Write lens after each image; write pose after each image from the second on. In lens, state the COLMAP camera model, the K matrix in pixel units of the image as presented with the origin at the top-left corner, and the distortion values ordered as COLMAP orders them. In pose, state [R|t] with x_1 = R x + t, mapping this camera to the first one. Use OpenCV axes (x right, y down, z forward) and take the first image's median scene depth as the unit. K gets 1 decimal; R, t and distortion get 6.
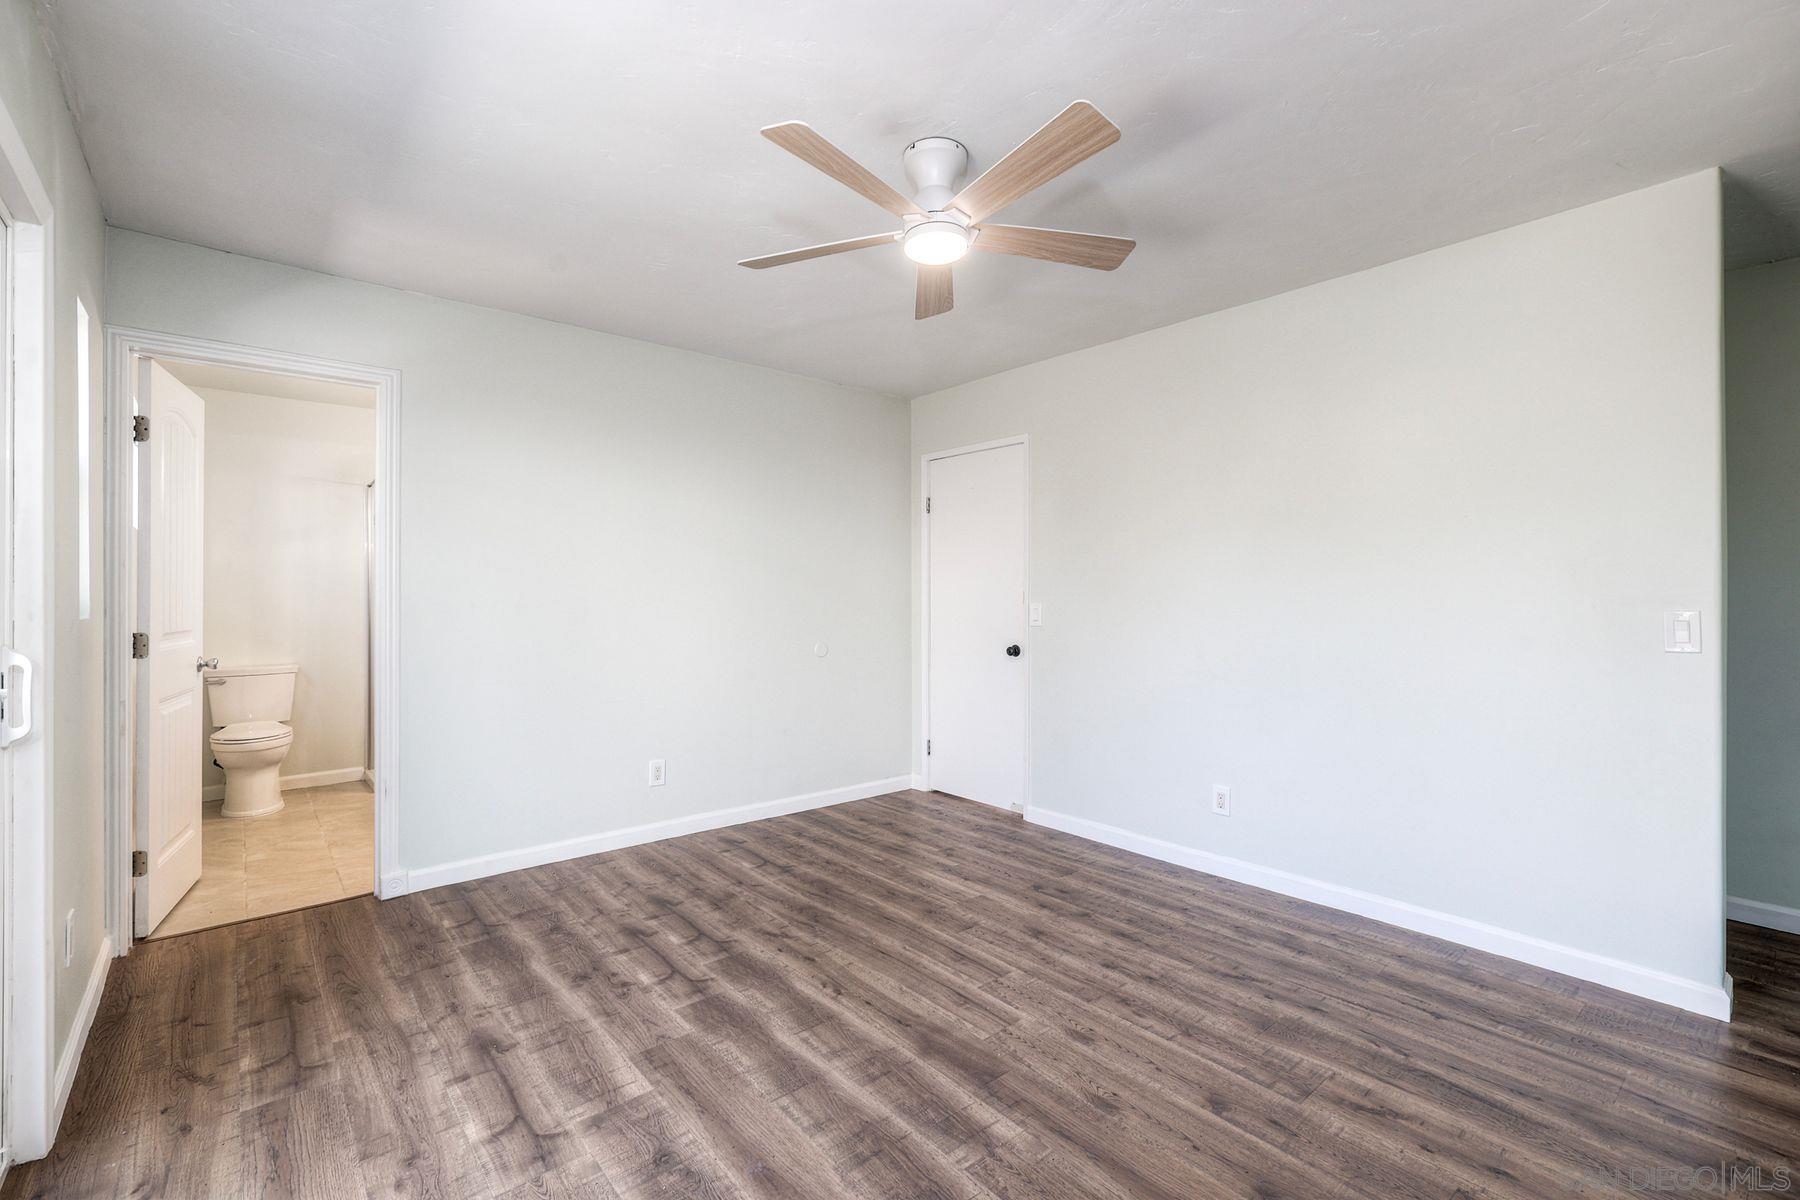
lens RADIAL K [[793.1, 0, 903.4], [0, 793.1, 593.5], [0, 0, 1]] dist [0.002175, 0.000093]
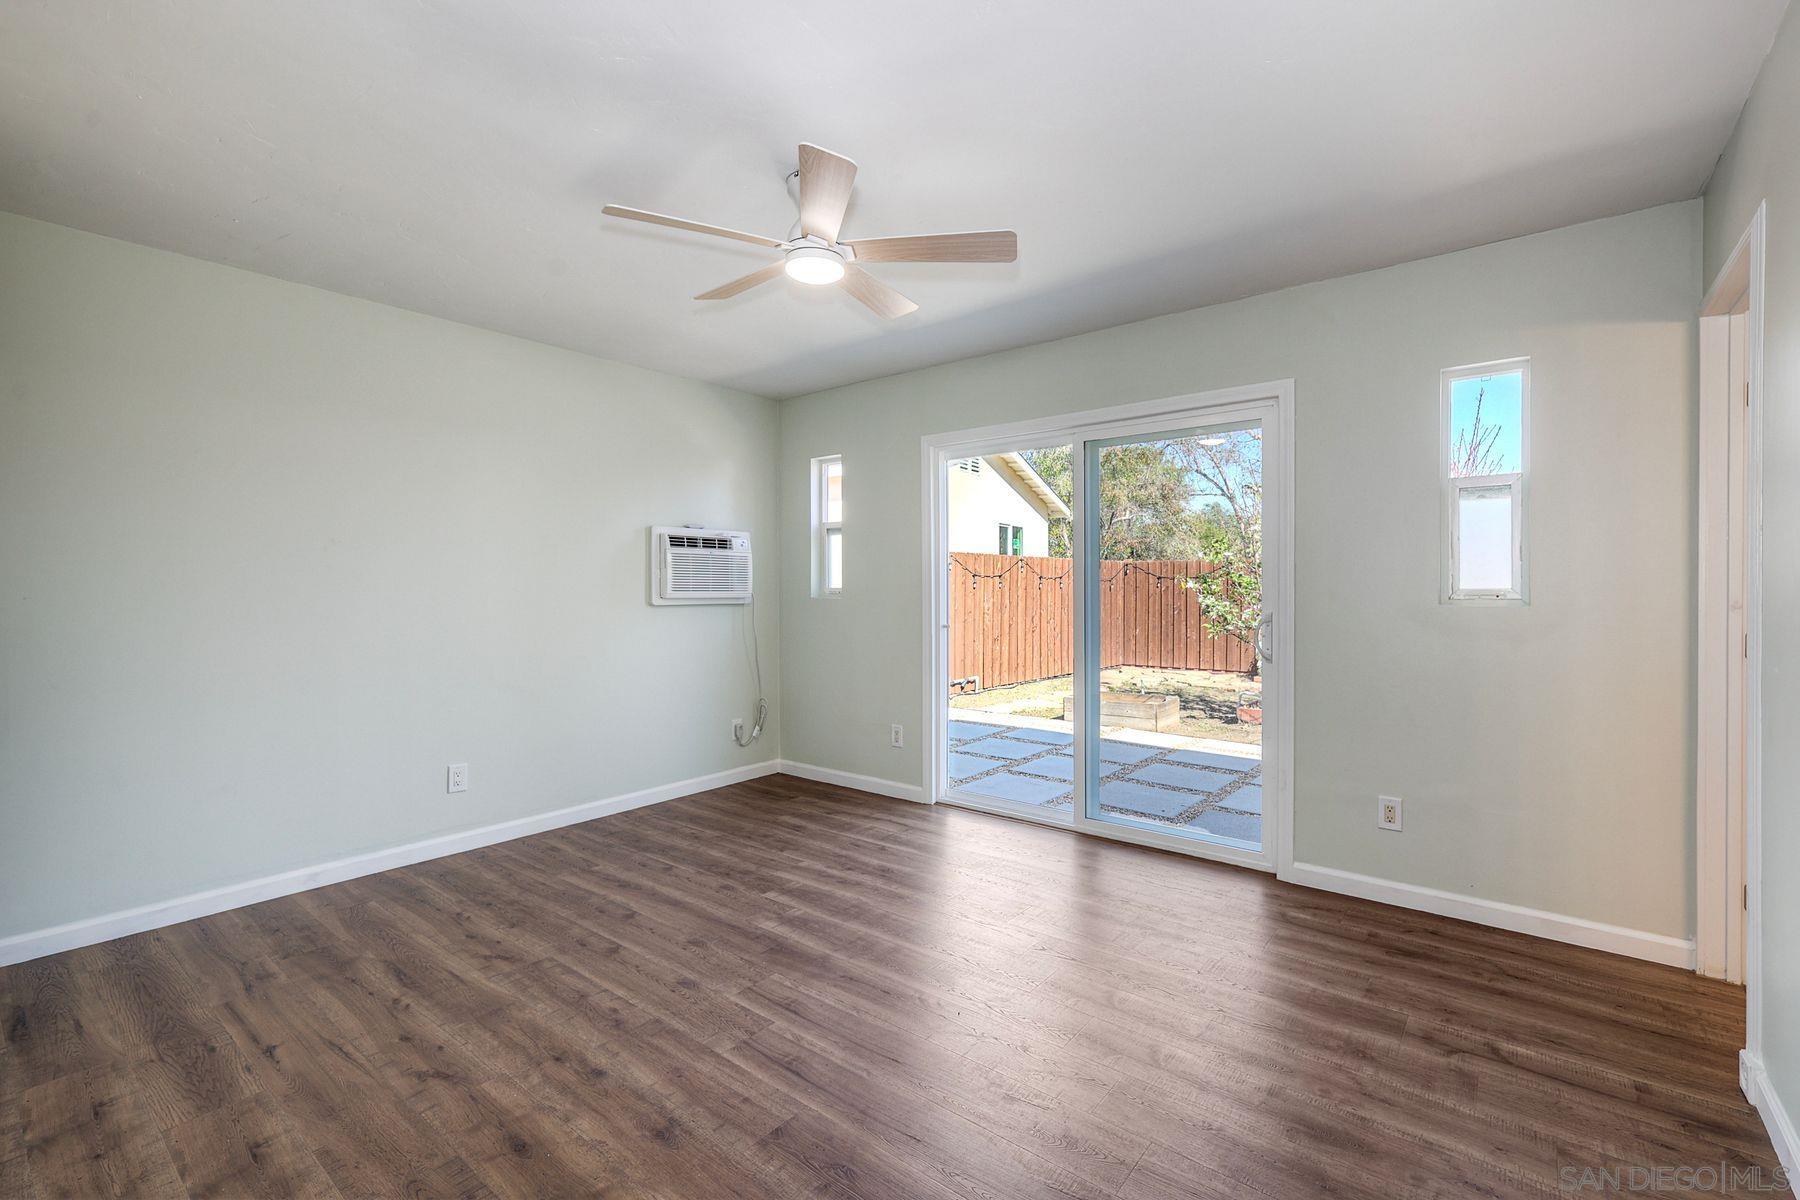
lens RADIAL K [[793.1, 0, 903.4], [0, 793.1, 593.5], [0, 0, 1]] dist [0.002175, 0.000093]
pose [[-0.982320, 0.005130, -0.187140, 0.120645], [0.003797, 0.999965, 0.007478, 0.001638], [0.187172, 0.006635, -0.982305, 1.992685]]
